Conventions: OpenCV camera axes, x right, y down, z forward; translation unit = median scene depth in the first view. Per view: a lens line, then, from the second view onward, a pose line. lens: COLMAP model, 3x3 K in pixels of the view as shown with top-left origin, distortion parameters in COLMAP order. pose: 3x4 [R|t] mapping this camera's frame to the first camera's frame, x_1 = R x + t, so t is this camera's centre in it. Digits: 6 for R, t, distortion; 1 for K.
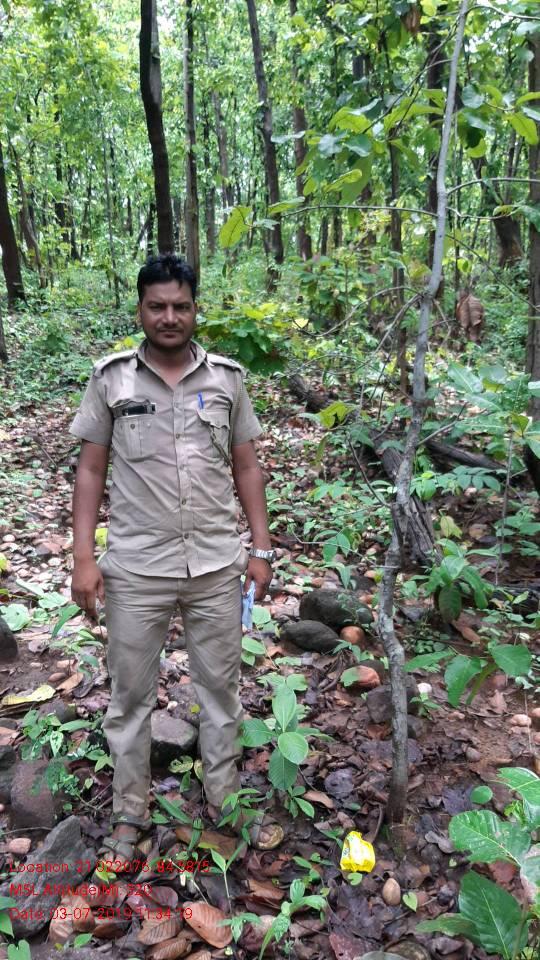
lens RADIAL K [[787.6, 0, 270.0], [0, 787.6, 480.0], [0, 0, 1]] dist [0.107086, -0.229276]
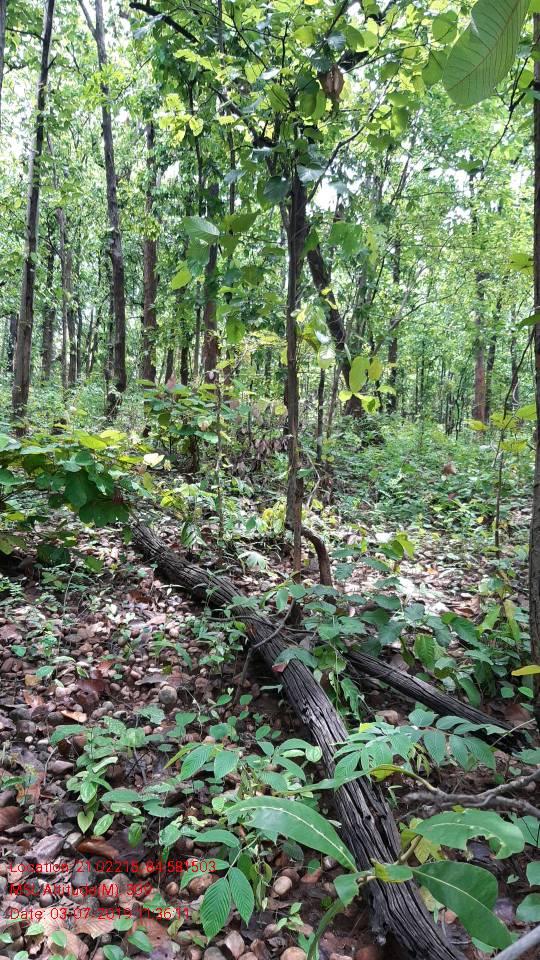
lens RADIAL K [[790.7, 0, 270.0], [0, 790.7, 480.0], [0, 0, 1]] dist [0.114931, -0.243483]
pose [[0.976170, 0.067556, 0.206225, -0.012733], [-0.031919, 0.984672, -0.171473, -0.083180], [-0.214648, 0.160804, 0.963363, 0.395794]]
